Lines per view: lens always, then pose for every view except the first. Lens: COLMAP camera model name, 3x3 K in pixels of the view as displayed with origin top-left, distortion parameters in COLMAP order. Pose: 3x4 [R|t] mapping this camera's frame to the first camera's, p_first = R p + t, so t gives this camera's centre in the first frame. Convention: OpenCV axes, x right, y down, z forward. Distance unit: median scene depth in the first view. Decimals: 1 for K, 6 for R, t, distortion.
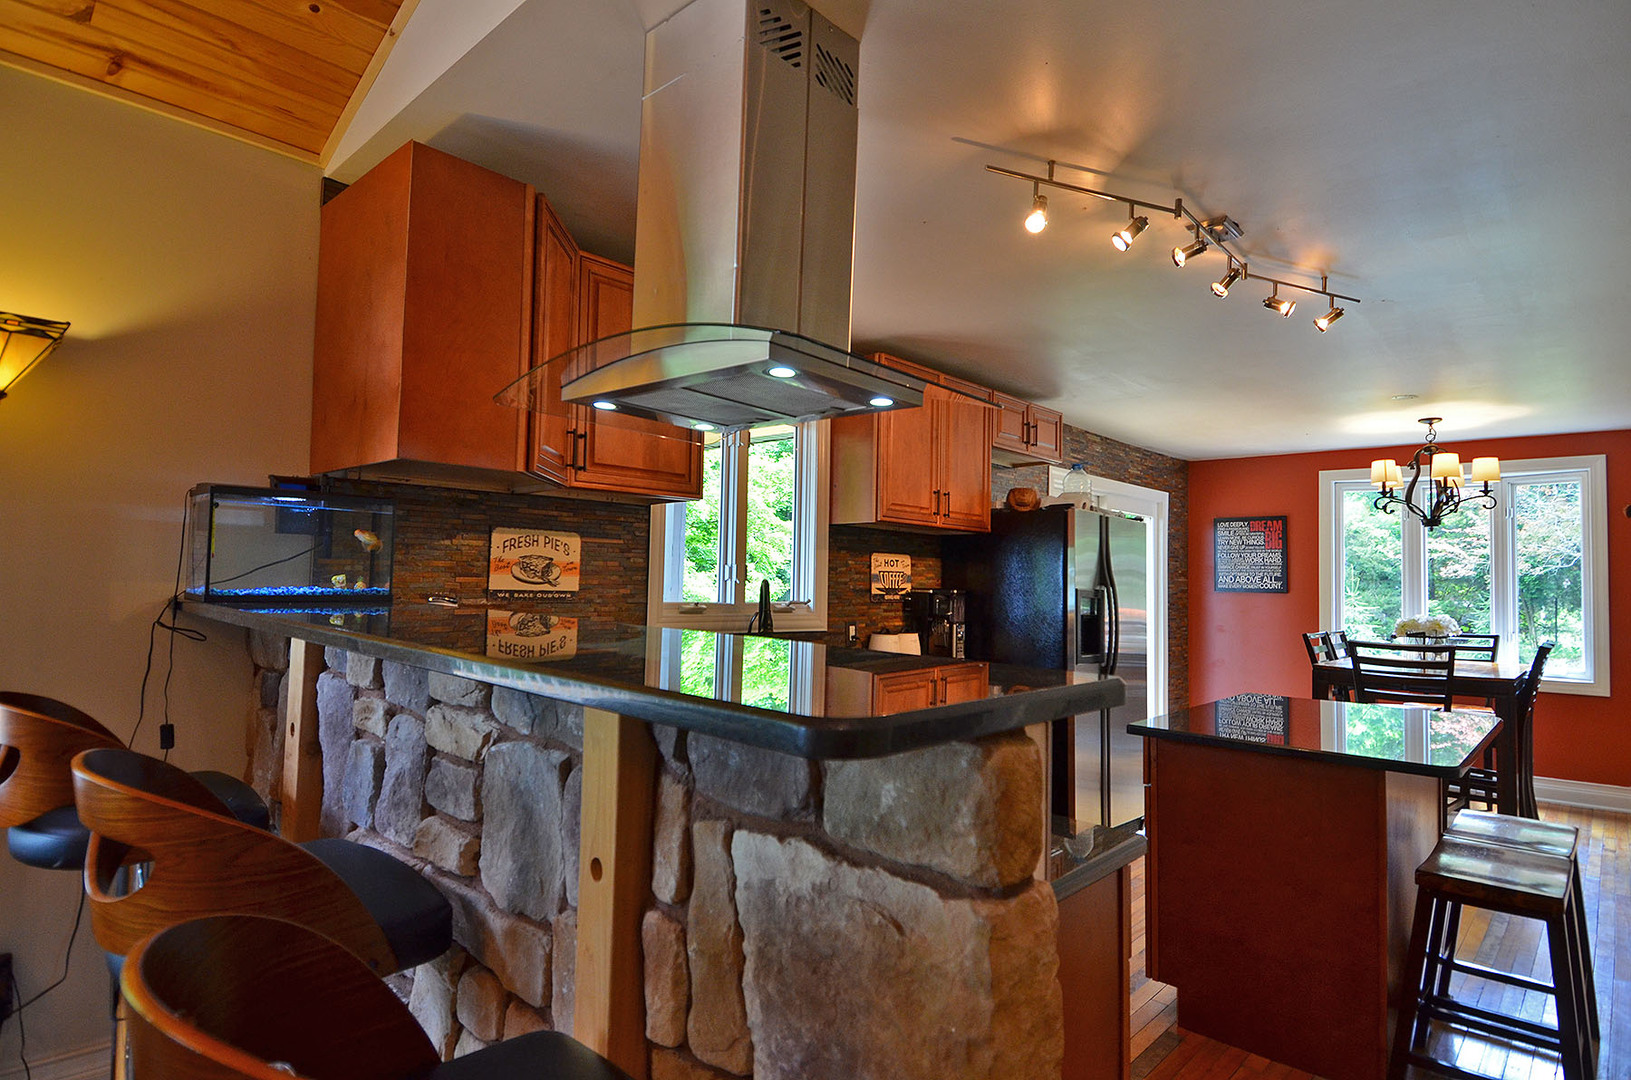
lens RADIAL K [[875.0, 0, 813.5], [0, 875.0, 537.6], [0, 0, 1]] dist [0.033069, -0.041419]
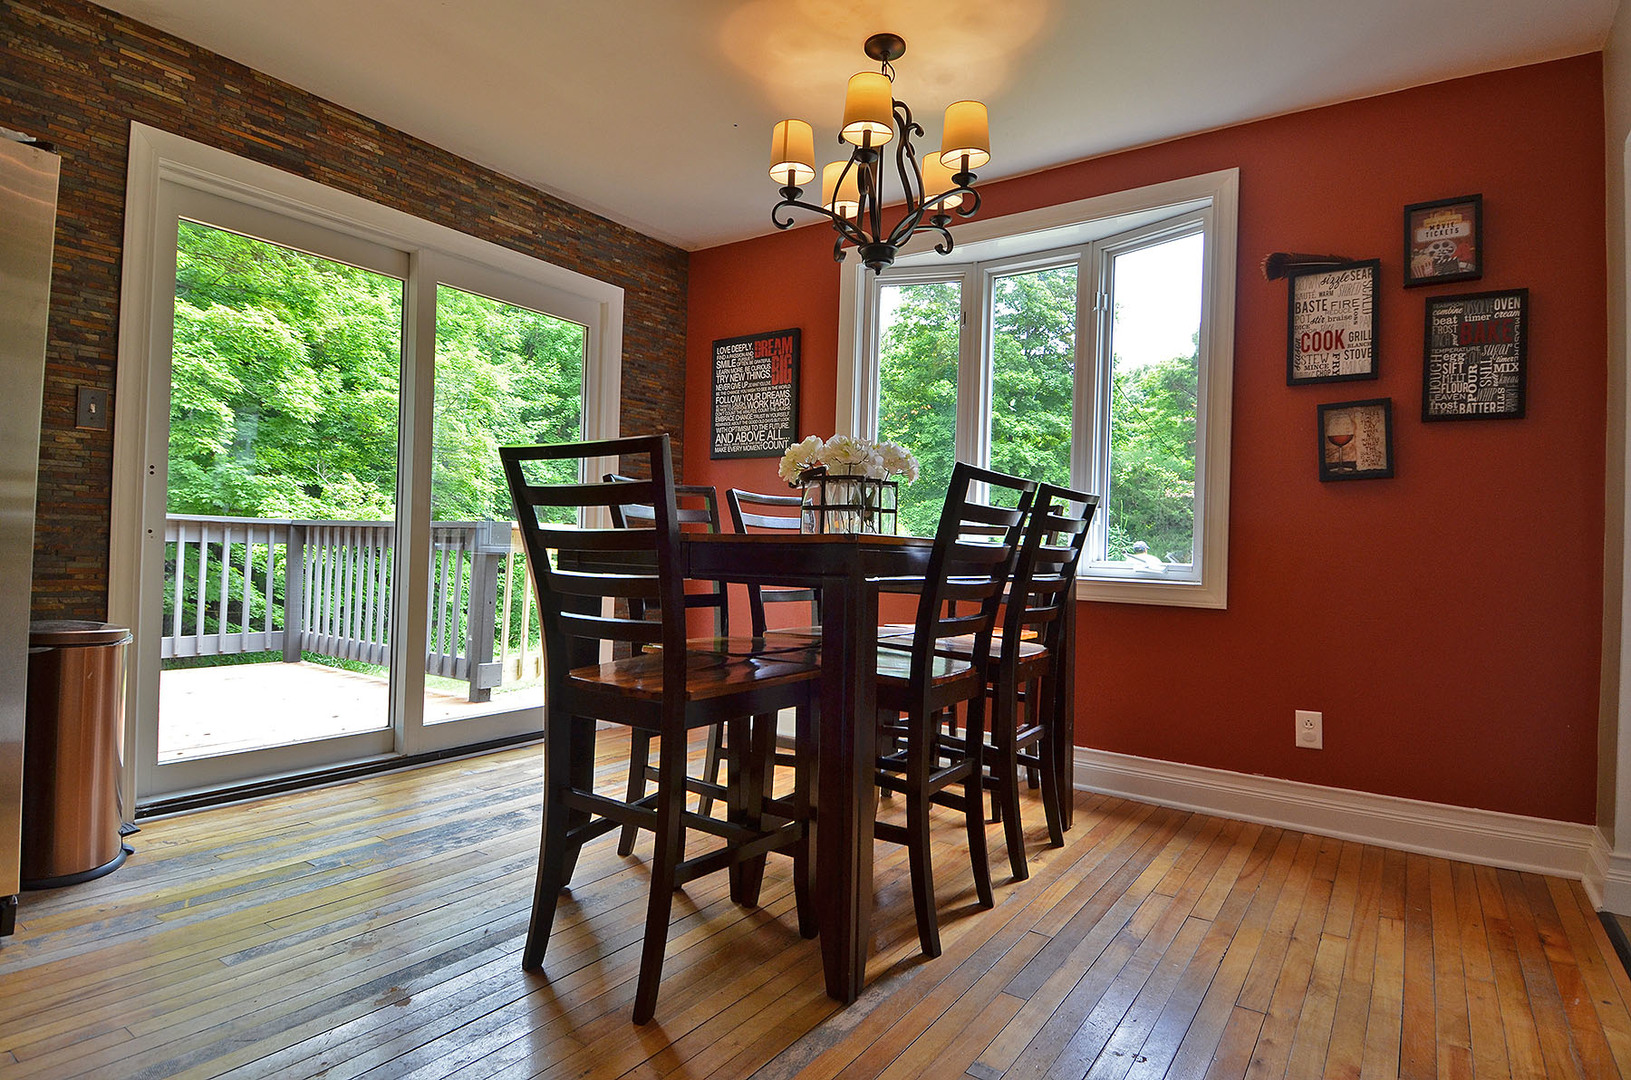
lens RADIAL K [[875.0, 0, 816.2], [0, 875.0, 534.8], [0, 0, 1]] dist [0.033069, -0.041419]
pose [[0.989385, 0.007873, 0.145105, 1.371143], [-0.014044, 0.999038, 0.041552, 0.276684], [-0.144639, -0.043149, 0.988543, 1.165523]]
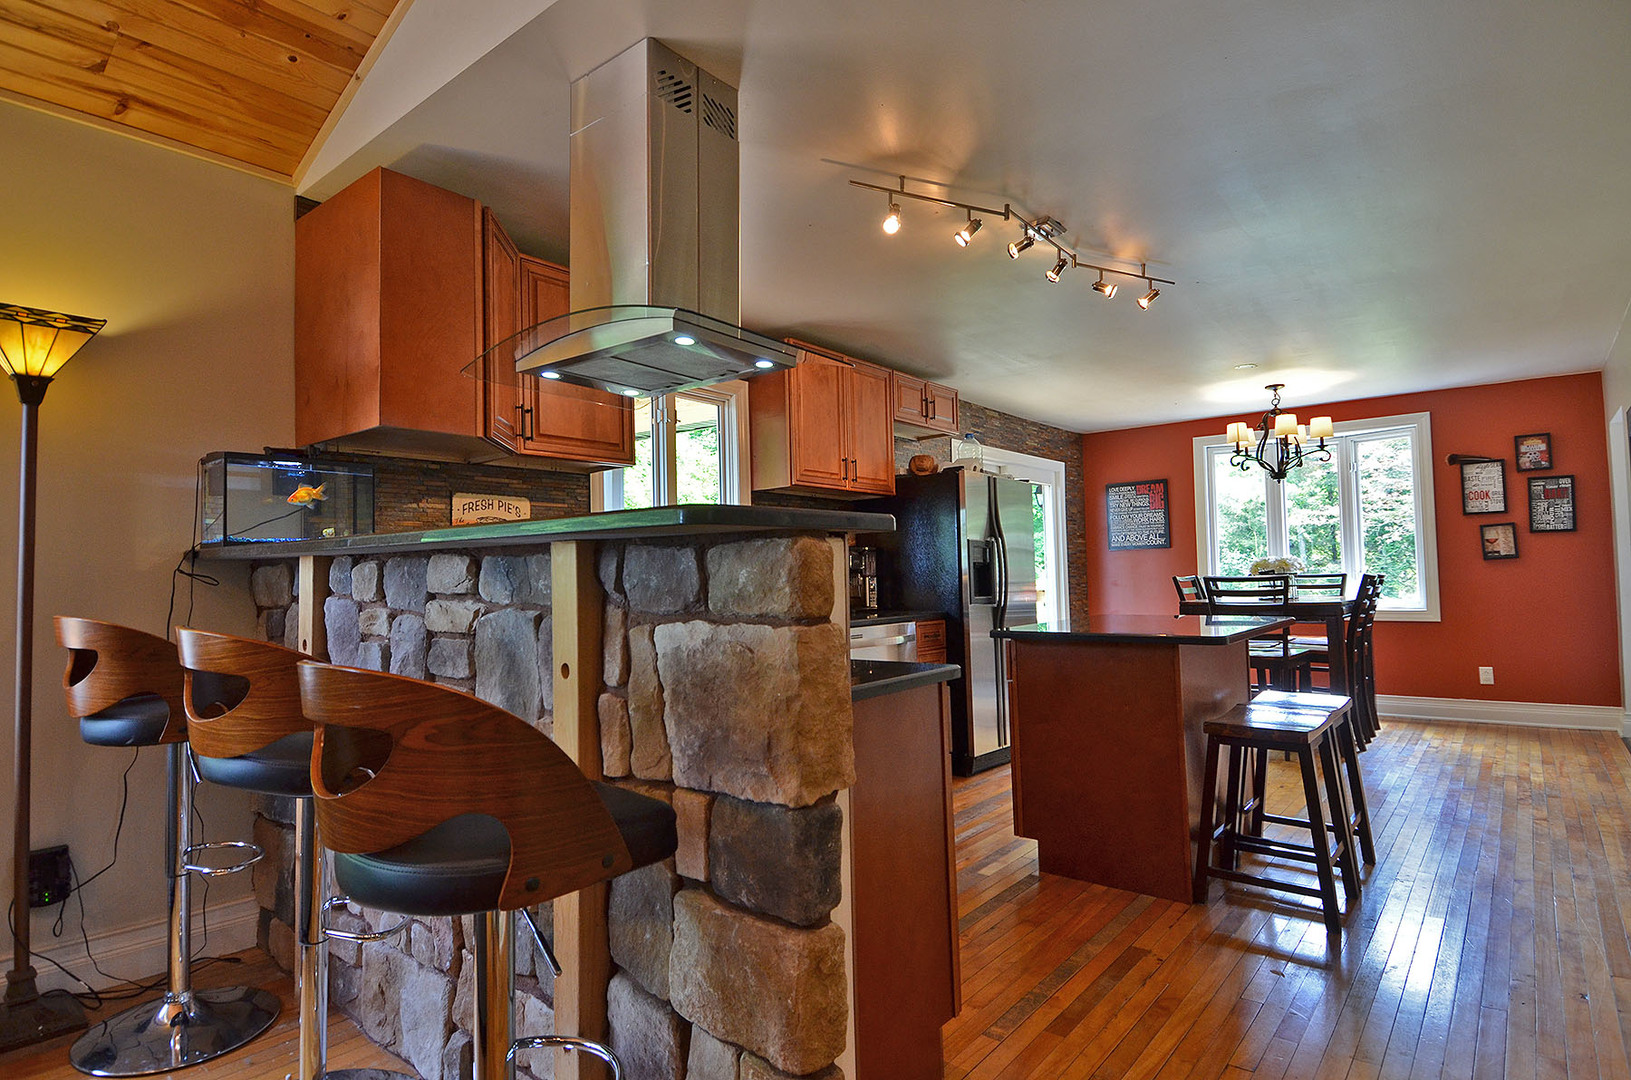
lens RADIAL K [[875.0, 0, 820.1], [0, 875.0, 537.8], [0, 0, 1]] dist [0.033069, -0.041419]
pose [[0.996526, -0.041768, 0.072055, 0.040620], [0.041497, 0.999125, 0.005253, 0.076648], [-0.072211, -0.002244, 0.997387, -0.243477]]
